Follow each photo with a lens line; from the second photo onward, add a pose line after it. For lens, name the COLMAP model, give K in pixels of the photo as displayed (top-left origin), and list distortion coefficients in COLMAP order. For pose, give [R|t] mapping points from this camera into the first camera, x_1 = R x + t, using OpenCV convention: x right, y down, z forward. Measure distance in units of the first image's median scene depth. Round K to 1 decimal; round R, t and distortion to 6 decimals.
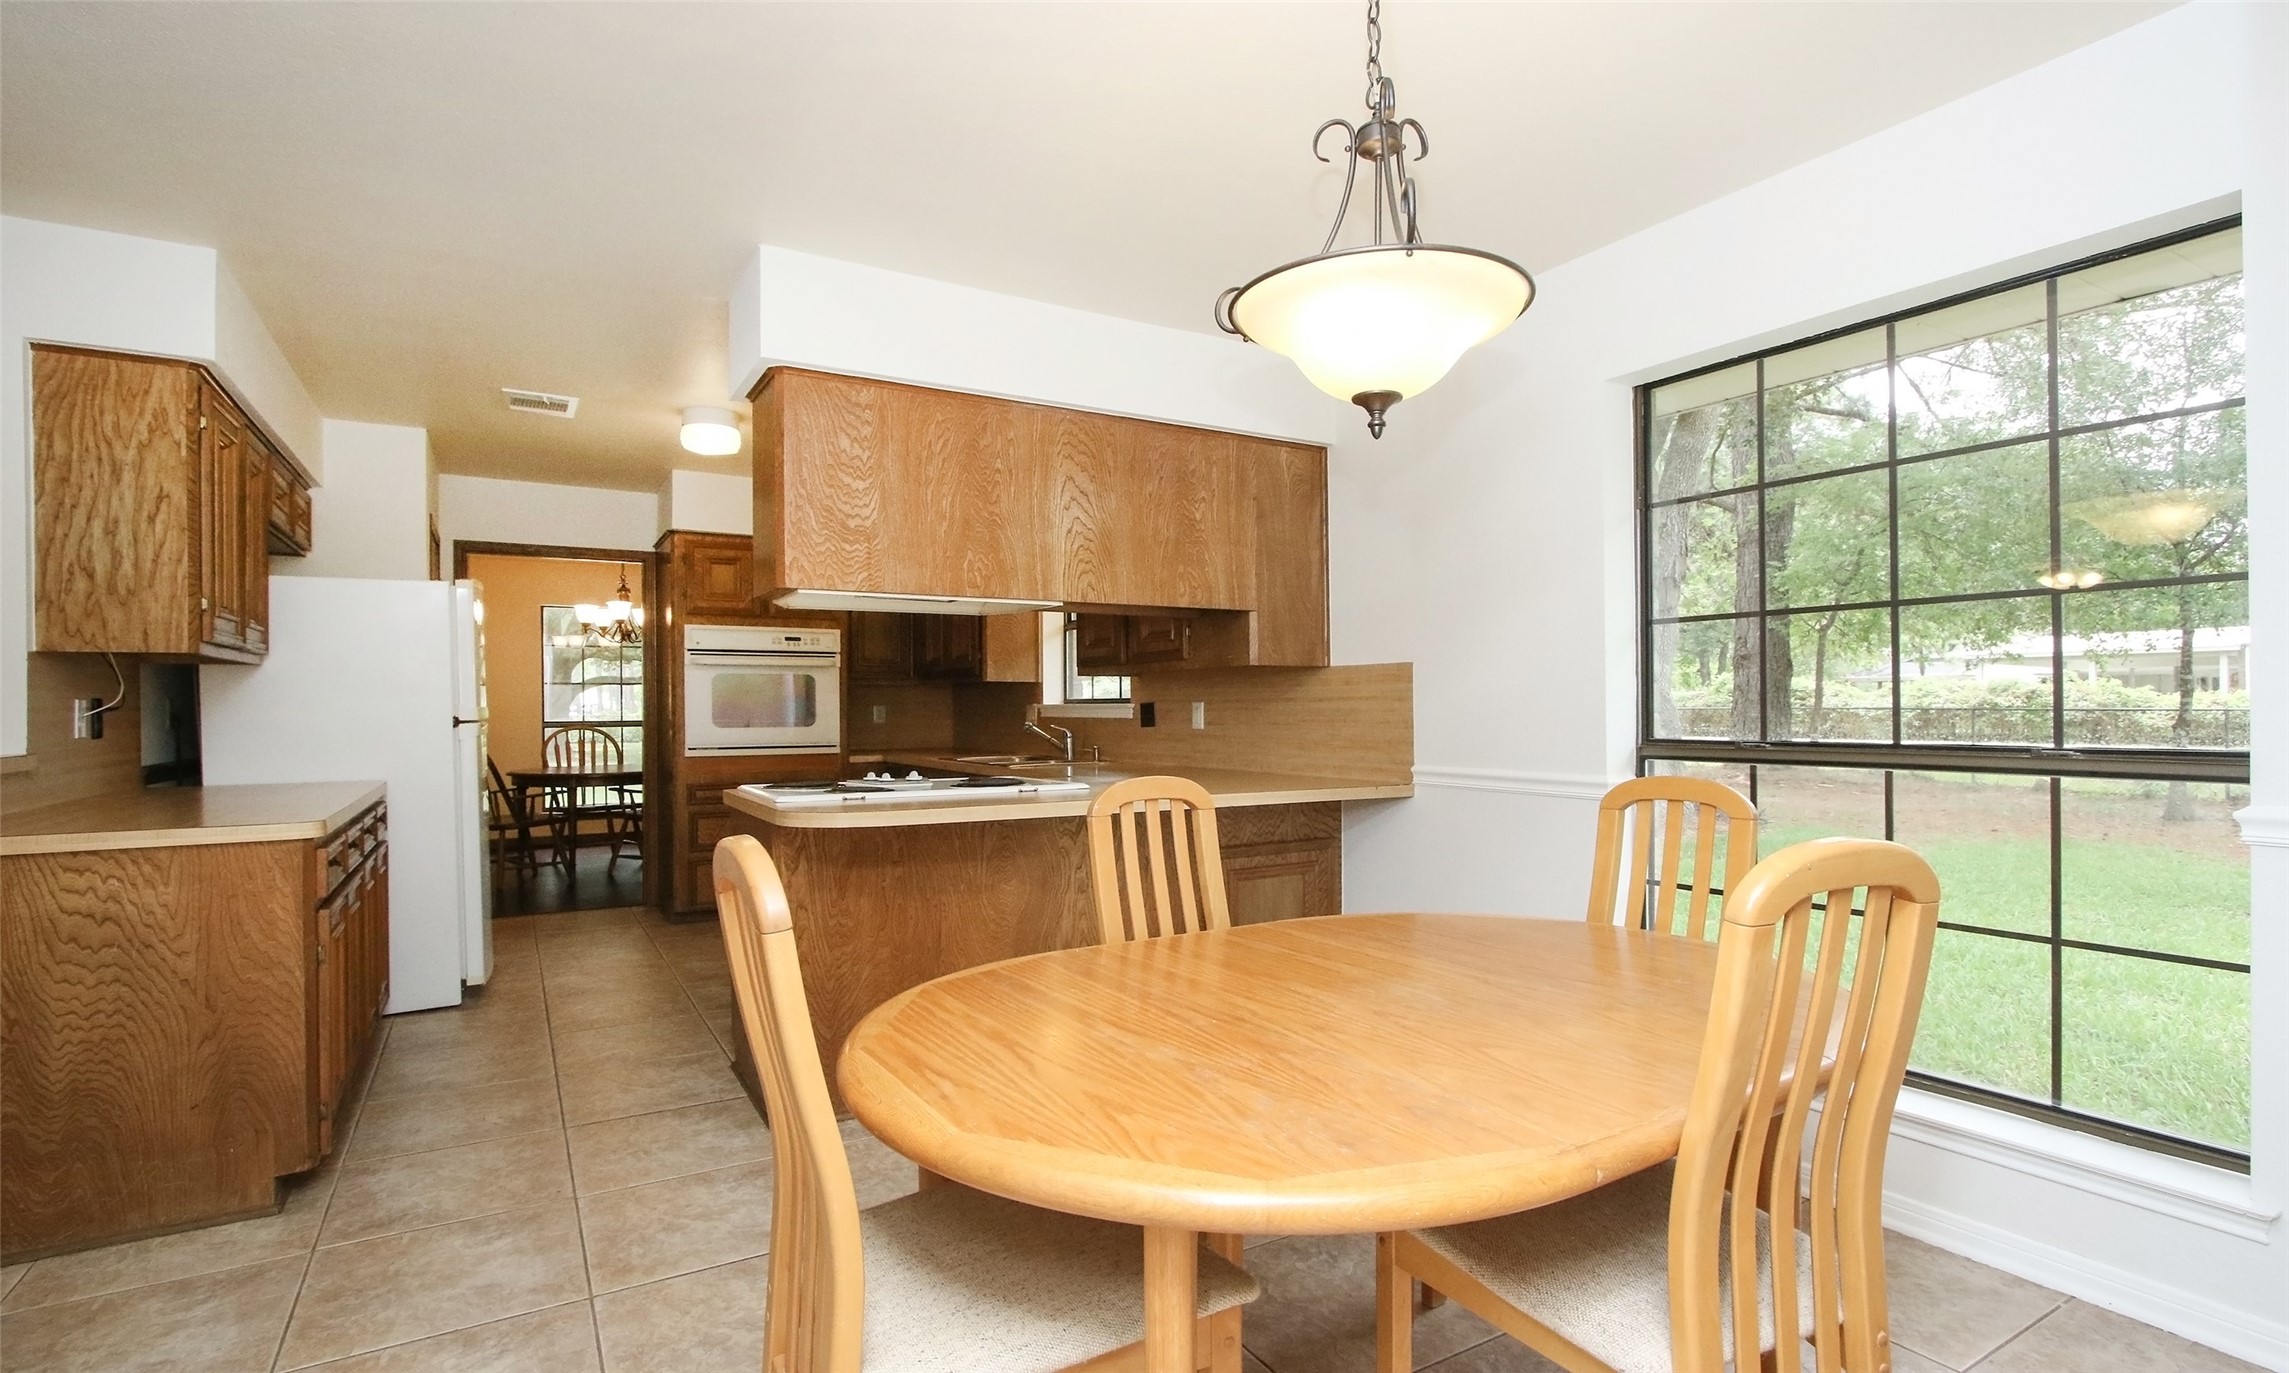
lens RADIAL K [[1078.9, 0, 1141.6], [0, 1078.9, 705.5], [0, 0, 1]] dist [-0.006494, -0.000265]
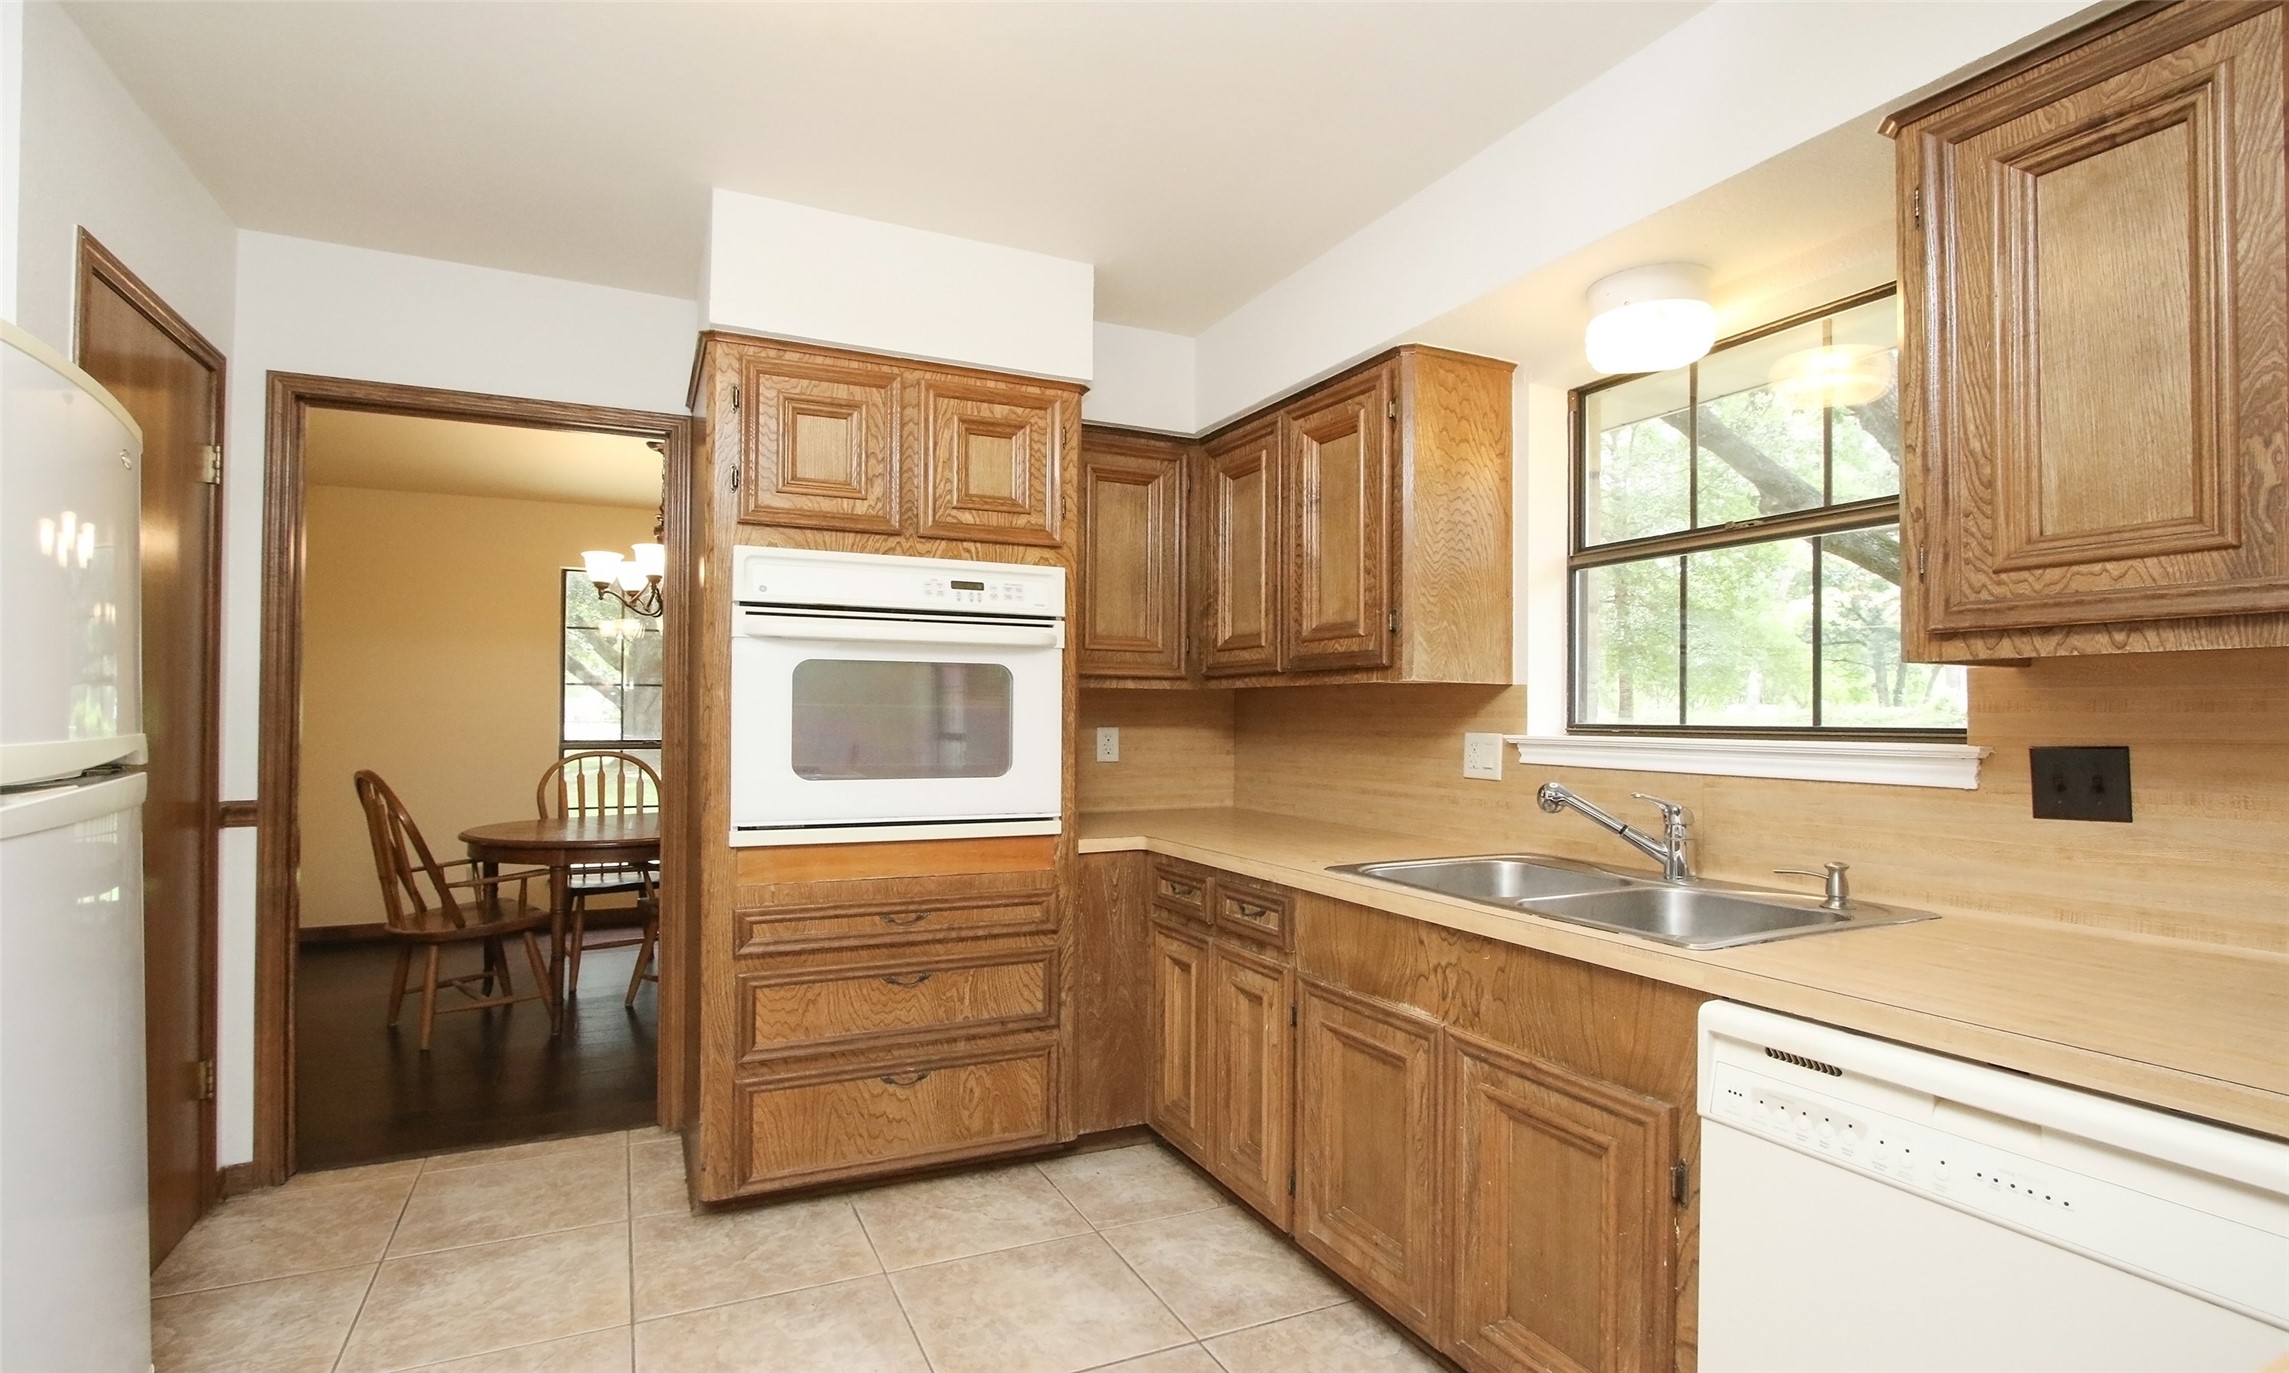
lens RADIAL K [[1078.9, 0, 1139.1], [0, 1078.9, 693.5], [0, 0, 1]] dist [-0.006494, -0.000265]
pose [[0.995894, 0.008526, -0.090126, -0.209258], [-0.010264, 0.999770, -0.018845, -0.007850], [0.089945, 0.019692, 0.995752, 0.551776]]
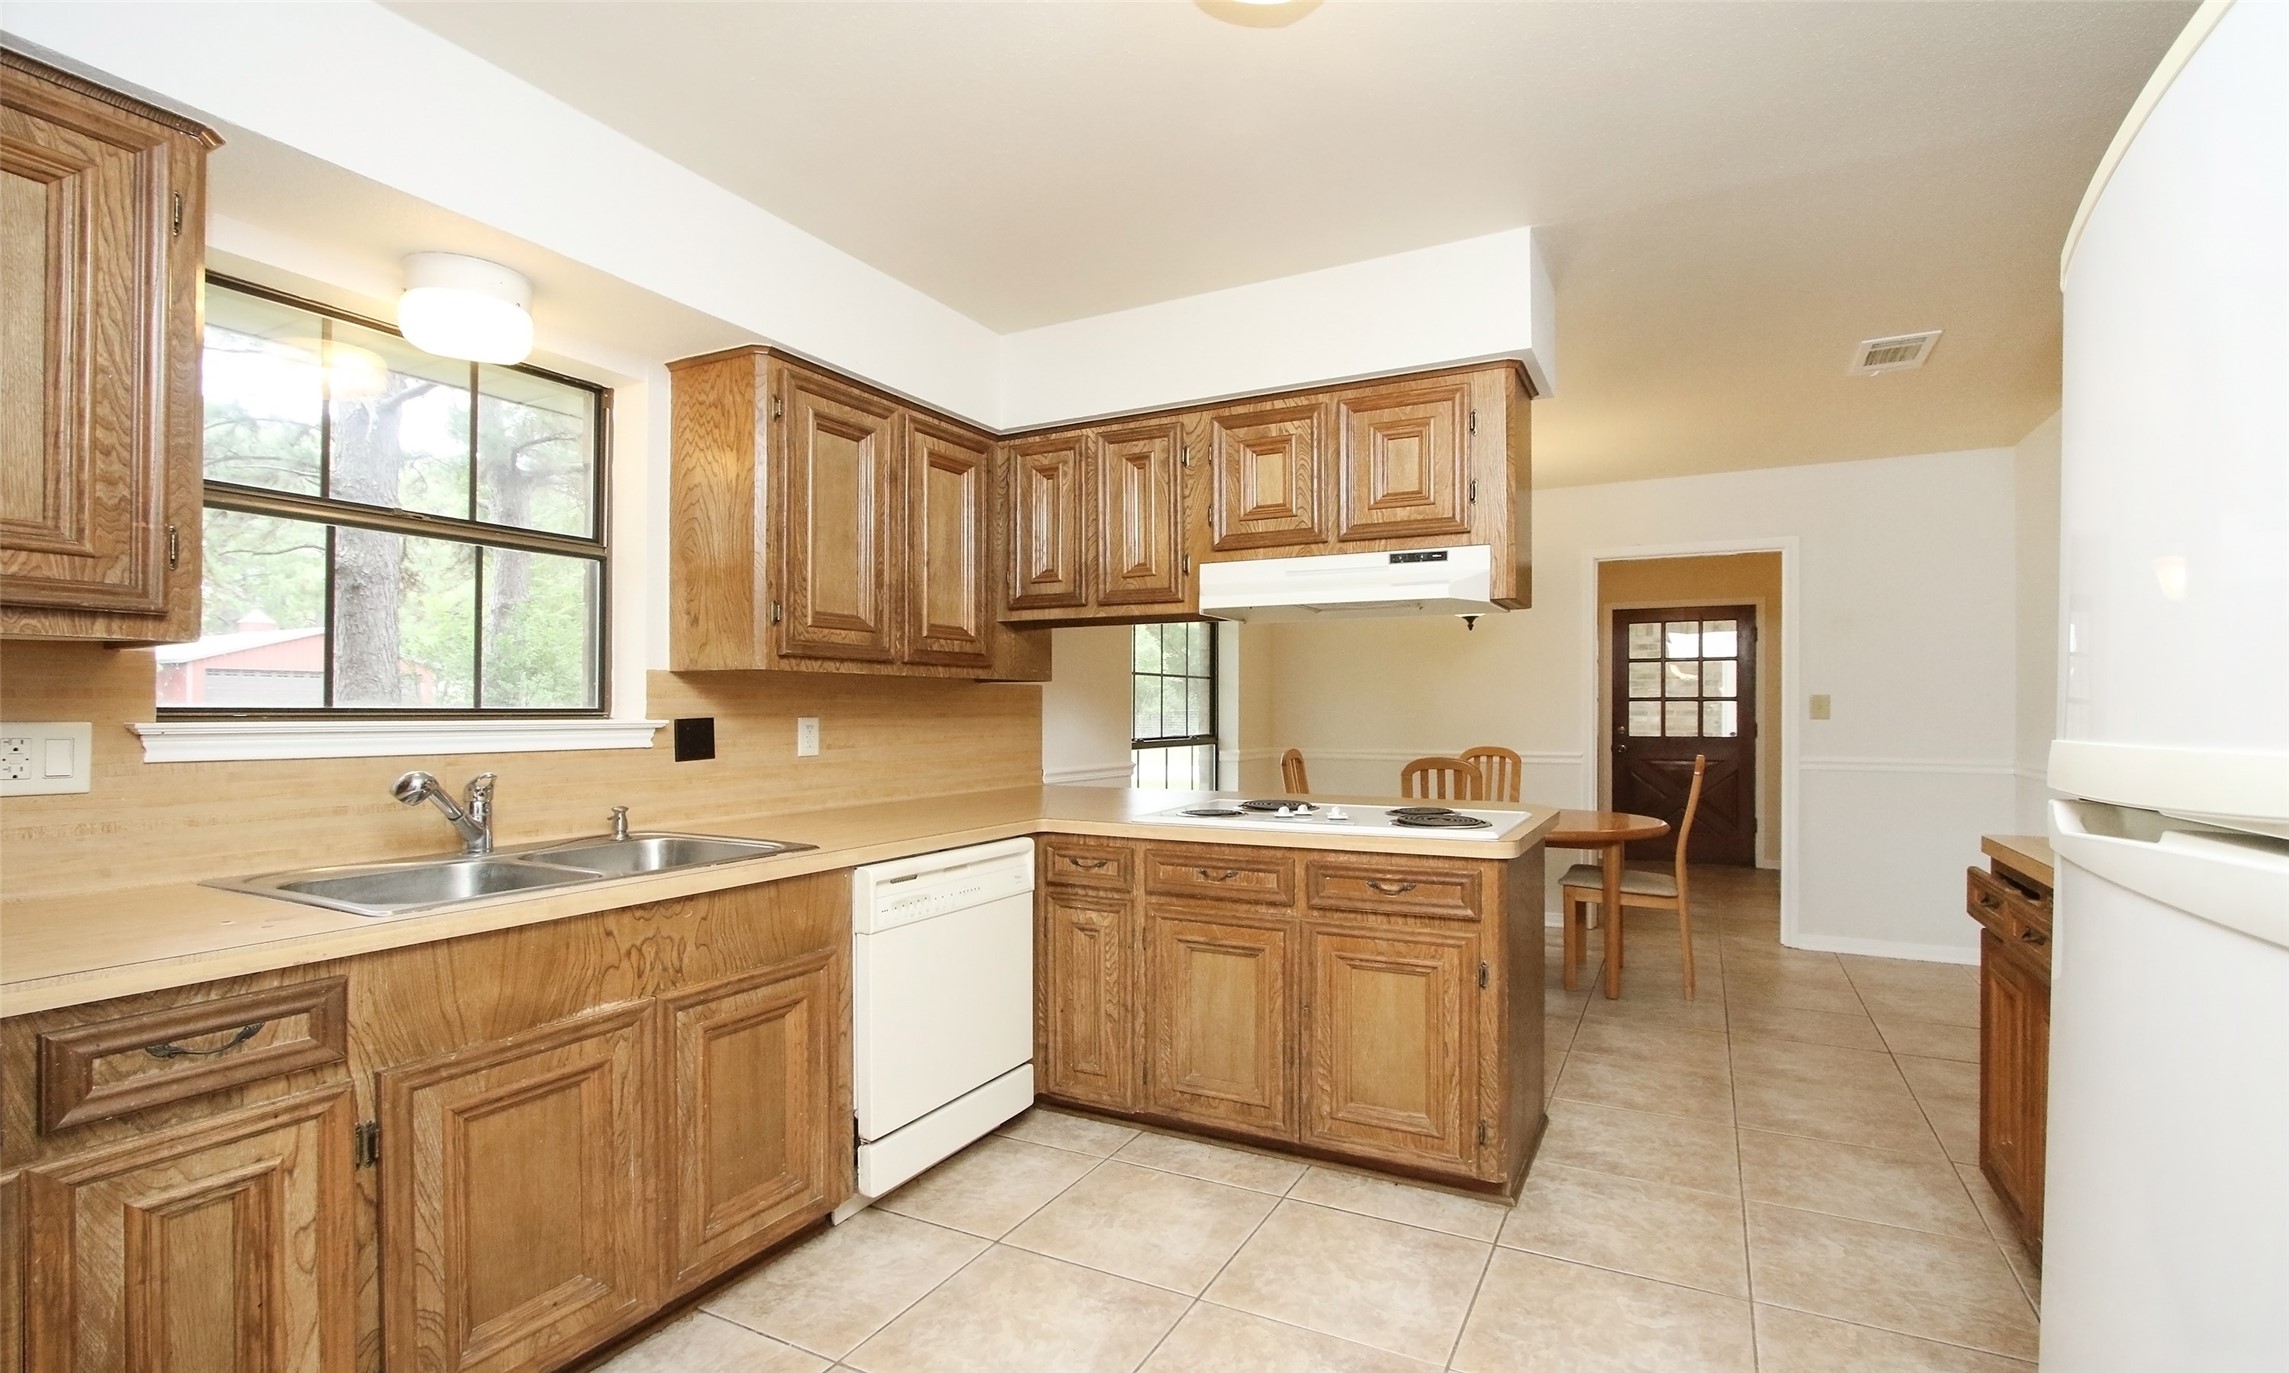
lens RADIAL K [[1078.9, 0, 1128.1], [0, 1078.9, 706.3], [0, 0, 1]] dist [-0.006494, -0.000265]
pose [[-0.512384, 0.009791, 0.858700, -0.506488], [0.000531, 0.999938, -0.011084, -0.001864], [-0.858756, -0.005223, -0.512358, 0.925794]]
